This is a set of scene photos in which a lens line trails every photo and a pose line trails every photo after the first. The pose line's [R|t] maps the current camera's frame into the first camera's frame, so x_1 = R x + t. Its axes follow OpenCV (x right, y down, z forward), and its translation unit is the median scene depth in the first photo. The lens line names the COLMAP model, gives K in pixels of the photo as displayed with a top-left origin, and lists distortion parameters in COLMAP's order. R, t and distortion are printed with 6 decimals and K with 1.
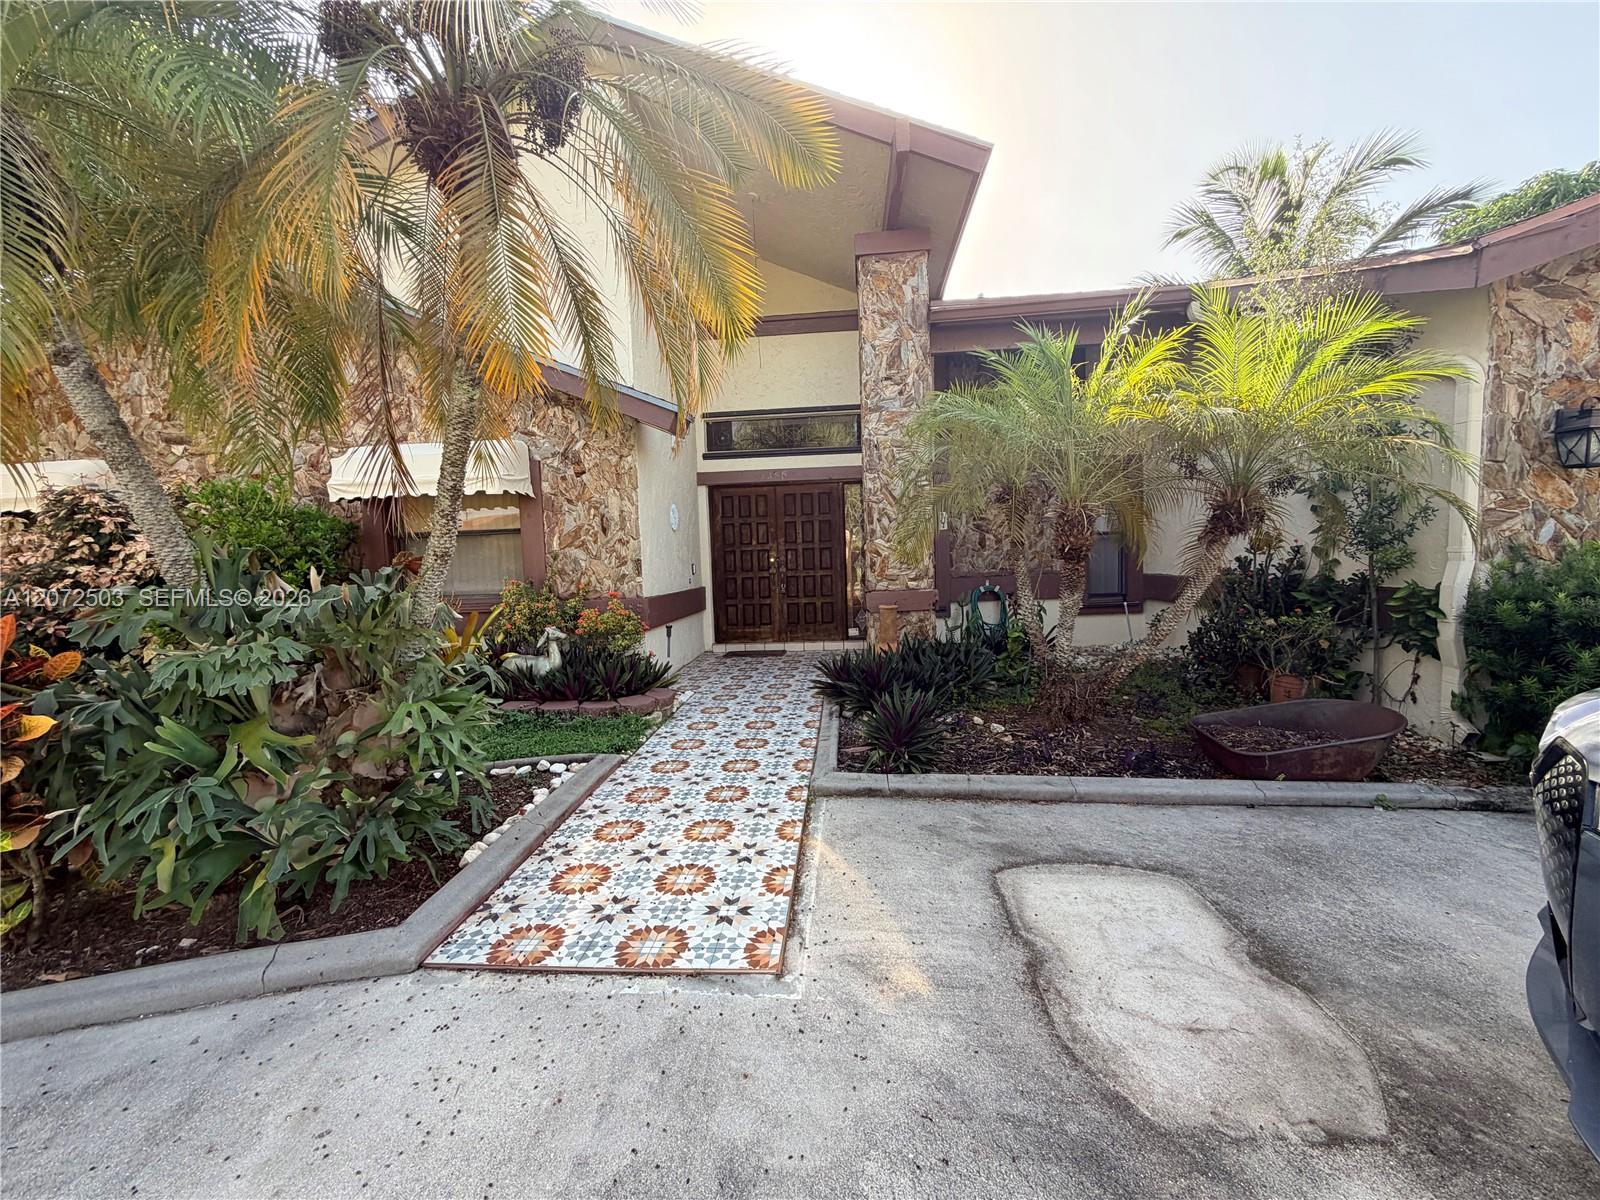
lens RADIAL K [[644.7, 0, 796.6], [0, 644.7, 599.9], [0, 0, 1]] dist [-0.009660, 0.000960]
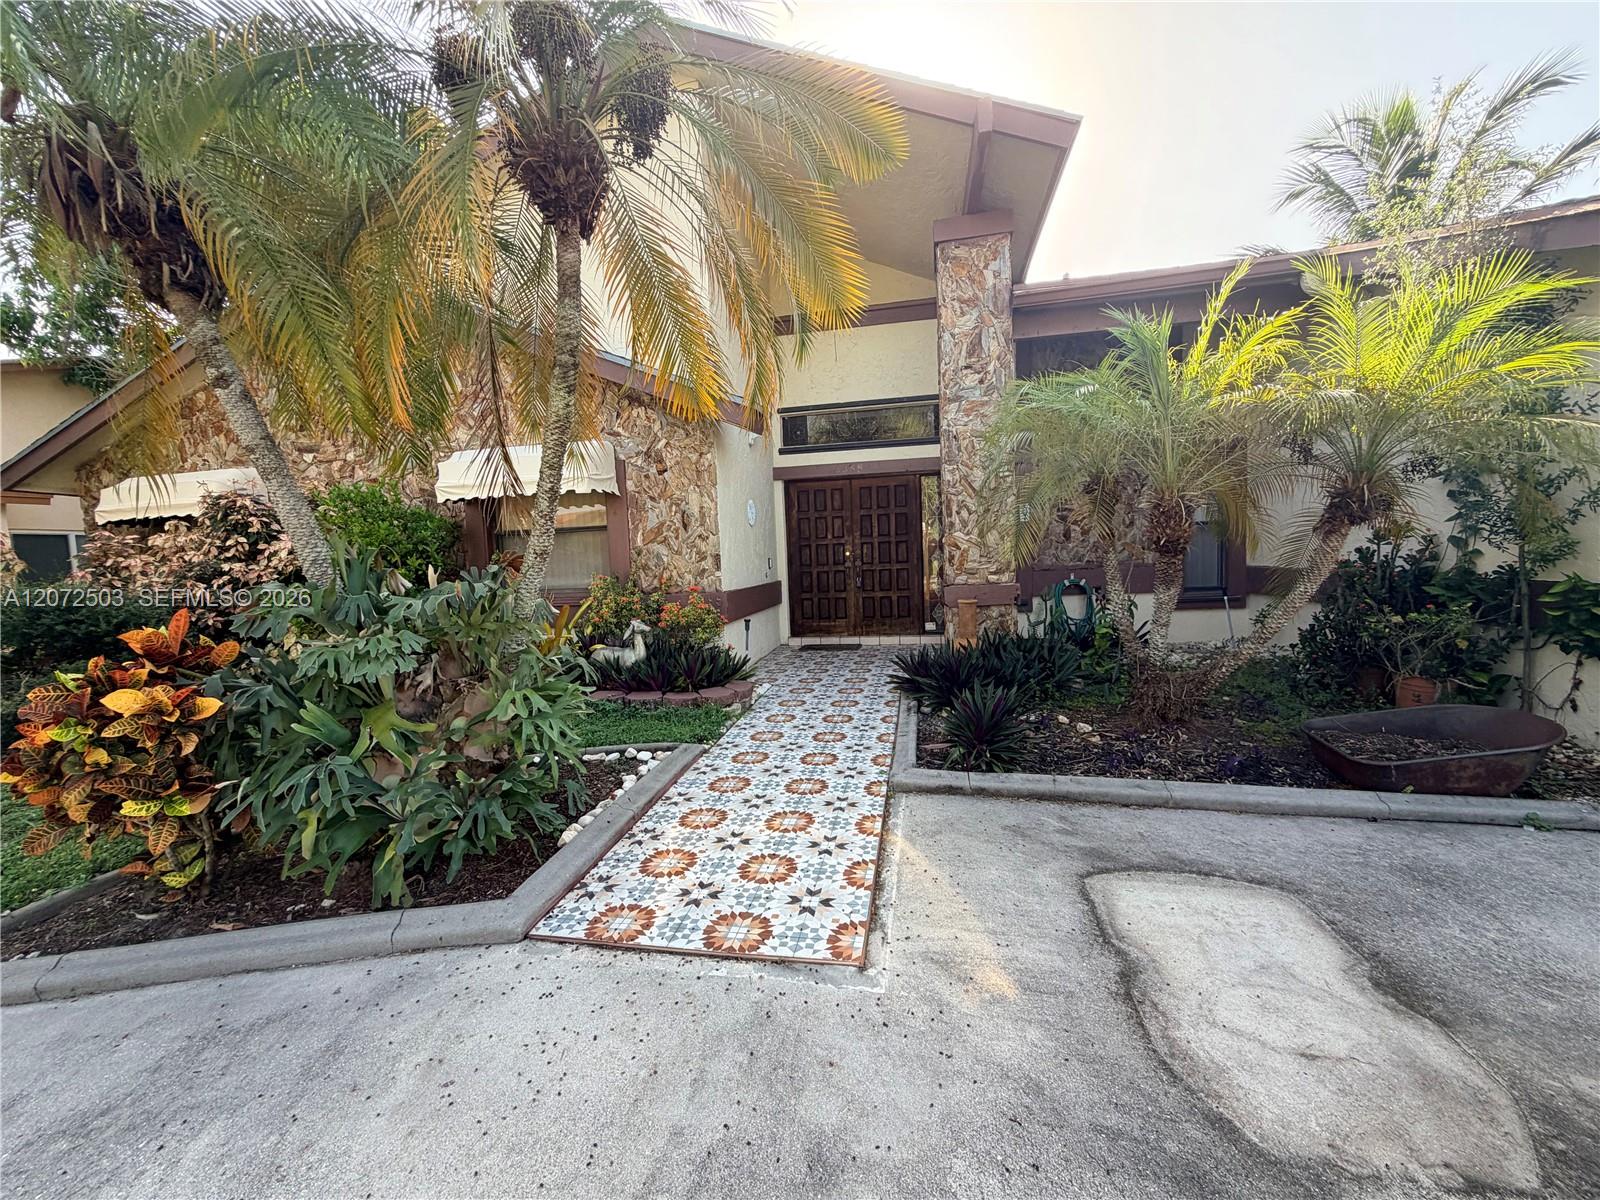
lens RADIAL K [[644.7, 0, 791.7], [0, 644.7, 599.2], [0, 0, 1]] dist [-0.009660, 0.000960]
pose [[0.992966, 0.001690, -0.118390, -0.012680], [-0.000406, 0.999941, 0.010870, -0.004909], [0.118401, -0.010745, 0.992908, -0.007584]]
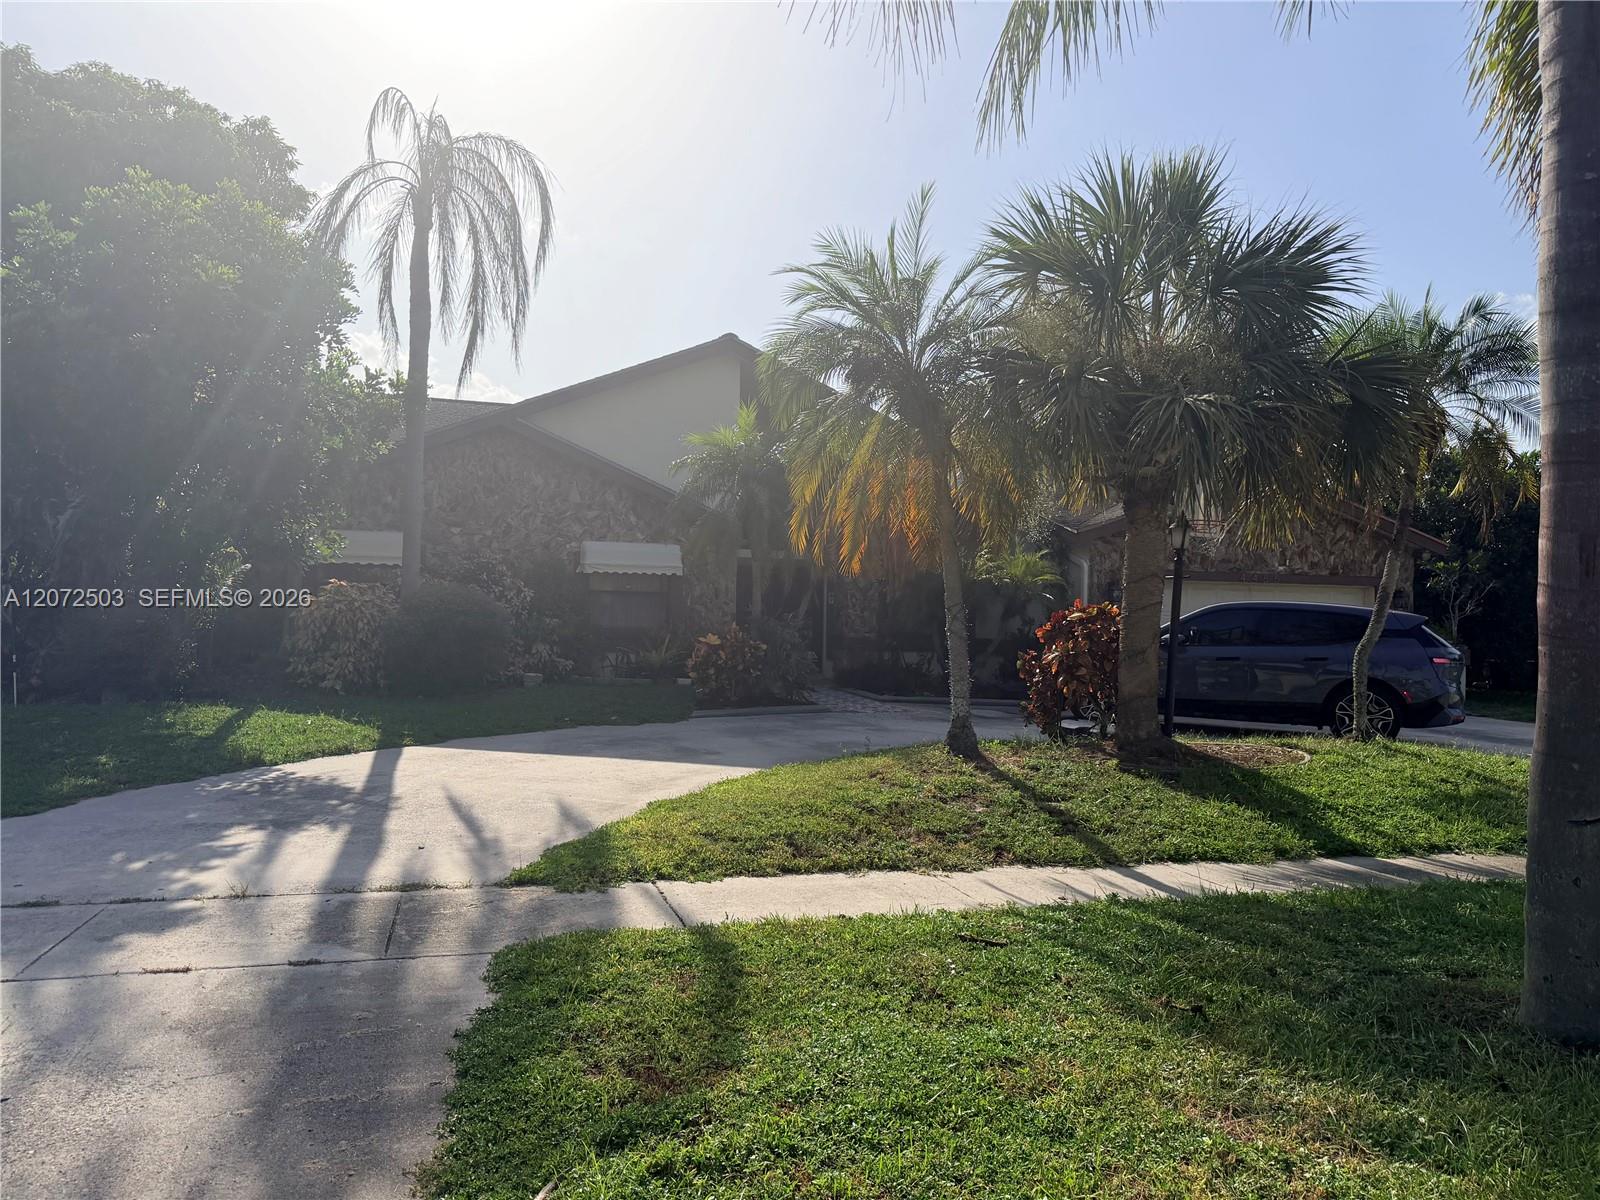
lens RADIAL K [[1118.3, 0, 798.4], [0, 1118.3, 603.7], [0, 0, 1]] dist [0.001960, 0.000057]
pose [[0.936374, 0.058353, 0.346119, -2.026798], [-0.029781, 0.995737, -0.087303, 0.312006], [-0.349738, 0.071440, 0.934120, -3.498211]]
